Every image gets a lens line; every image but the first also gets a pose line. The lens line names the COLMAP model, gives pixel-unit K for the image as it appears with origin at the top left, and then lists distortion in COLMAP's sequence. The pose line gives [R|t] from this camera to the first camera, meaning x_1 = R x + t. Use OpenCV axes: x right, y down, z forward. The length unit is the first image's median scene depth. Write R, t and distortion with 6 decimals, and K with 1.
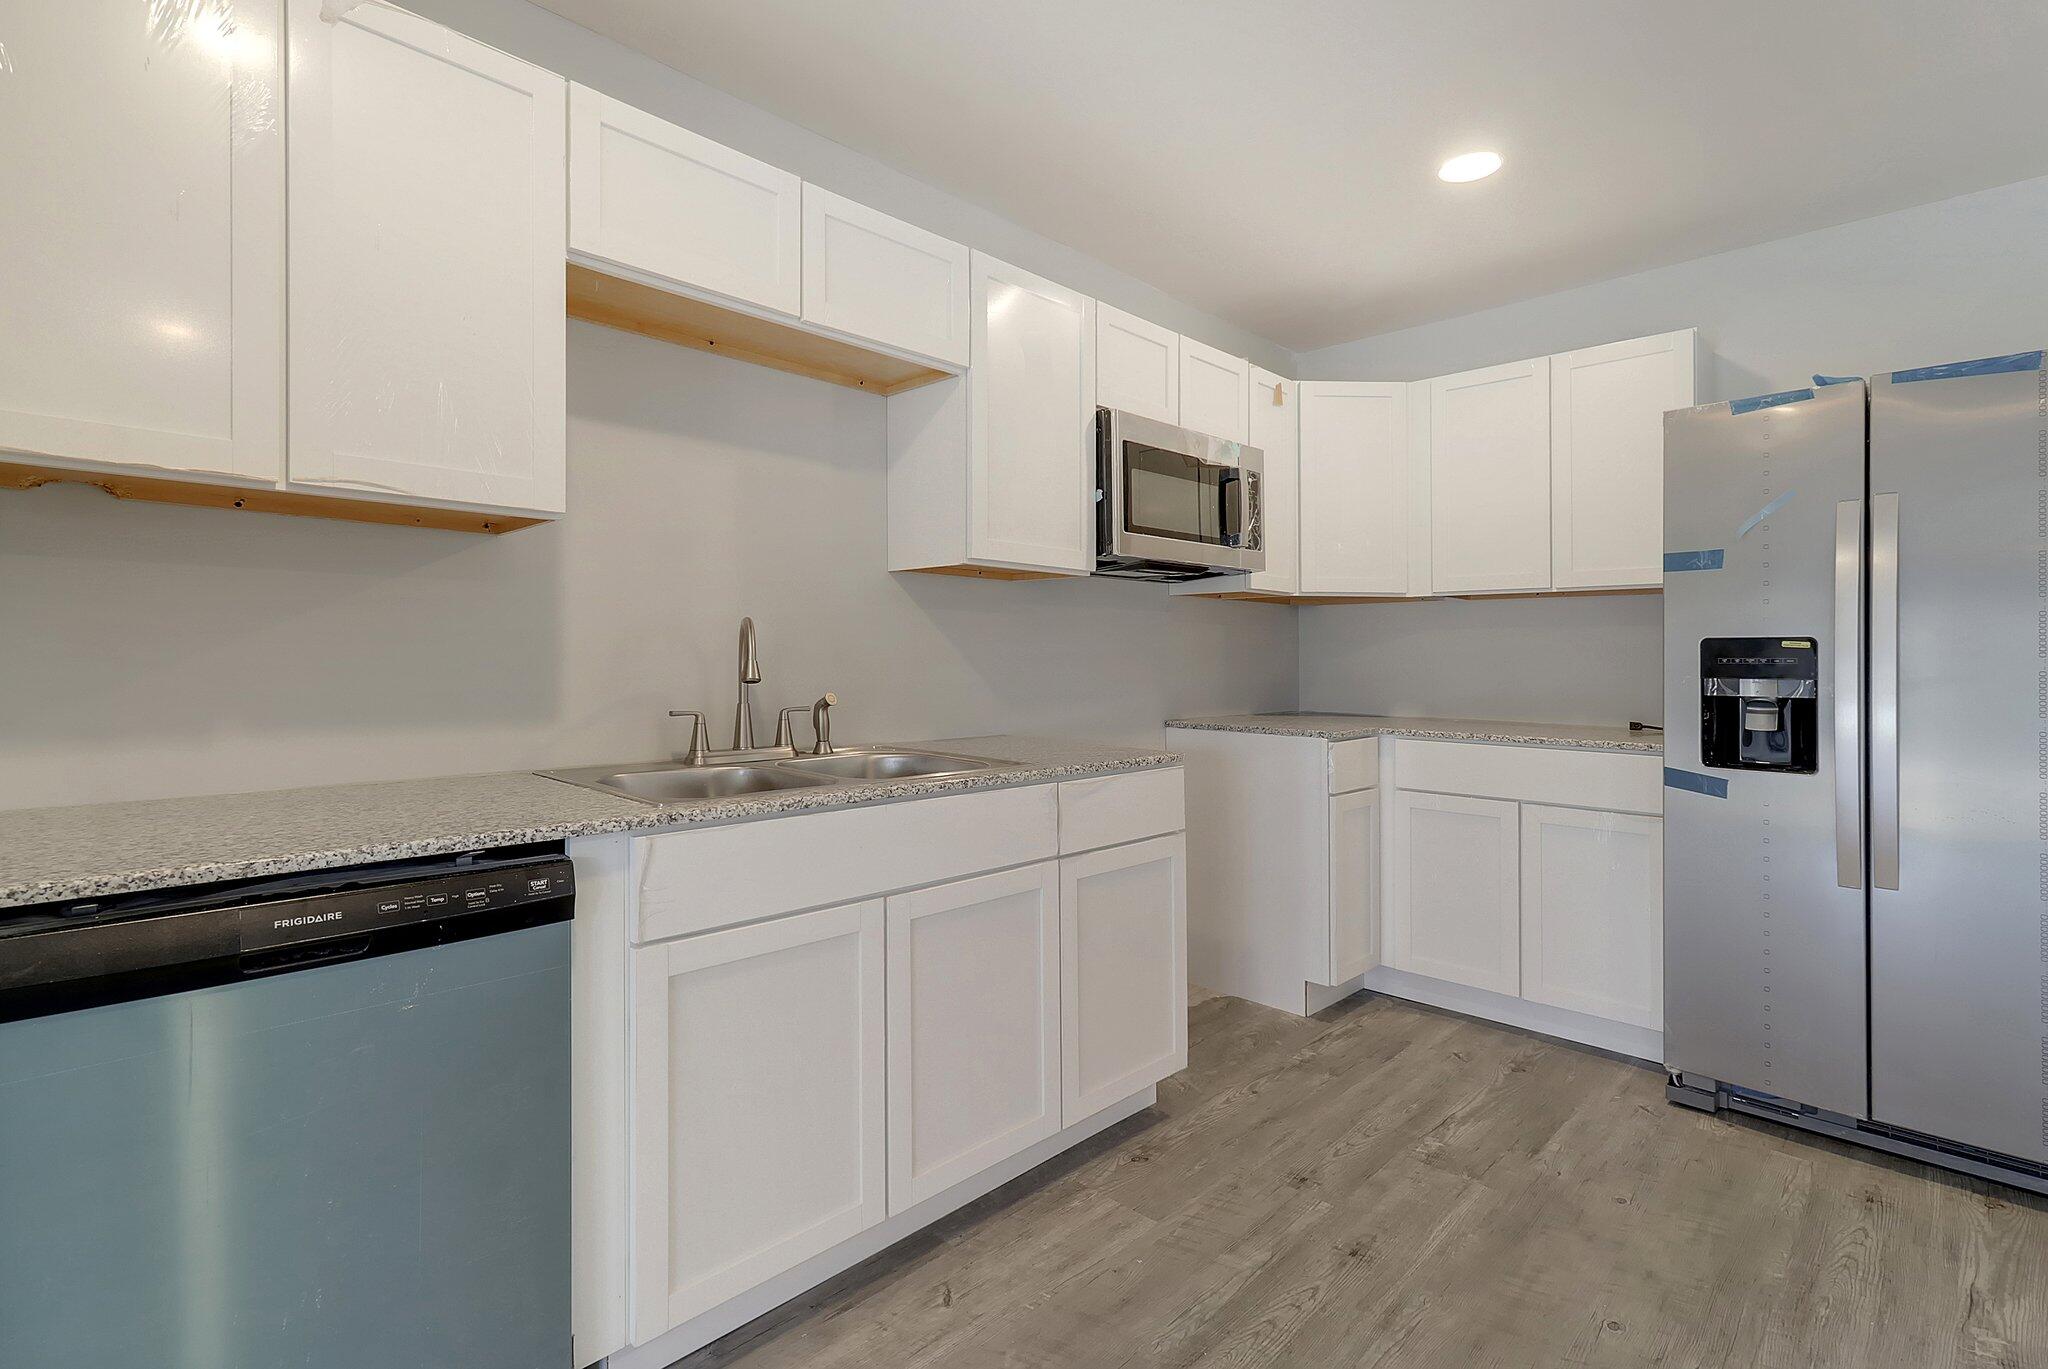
lens RADIAL K [[974.0, 0, 989.8], [0, 974.0, 653.6], [0, 0, 1]] dist [-0.005649, -0.001385]
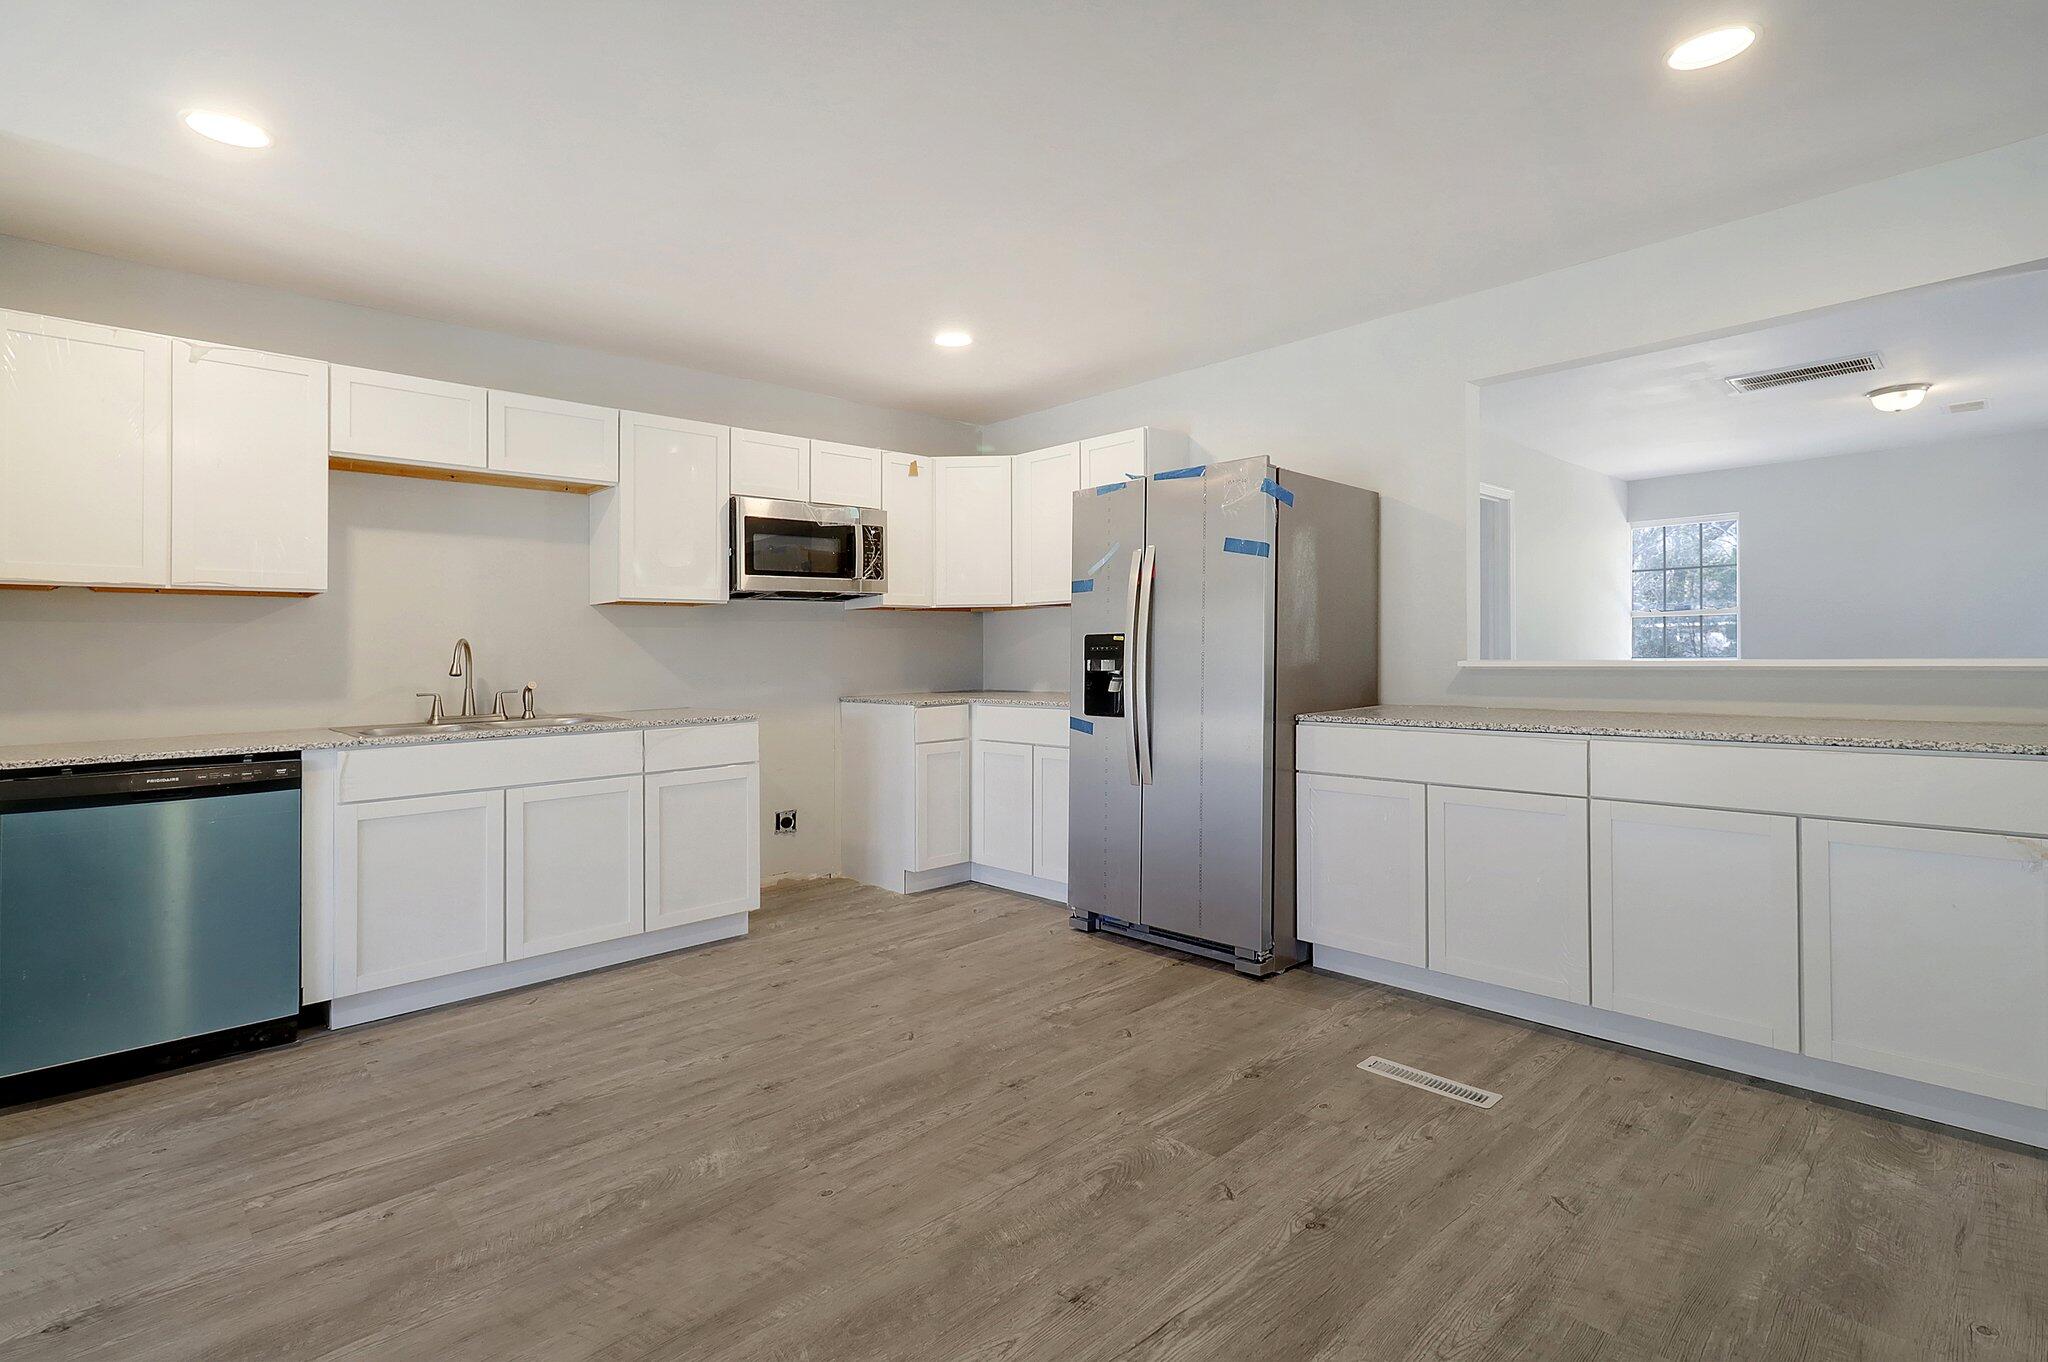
lens RADIAL K [[974.0, 0, 1008.7], [0, 974.0, 627.1], [0, 0, 1]] dist [-0.005649, -0.001385]
pose [[0.999658, -0.023531, -0.011449, 0.660397], [0.023284, 0.999504, -0.021225, 0.002321], [0.011943, 0.020951, 0.999709, -0.633738]]
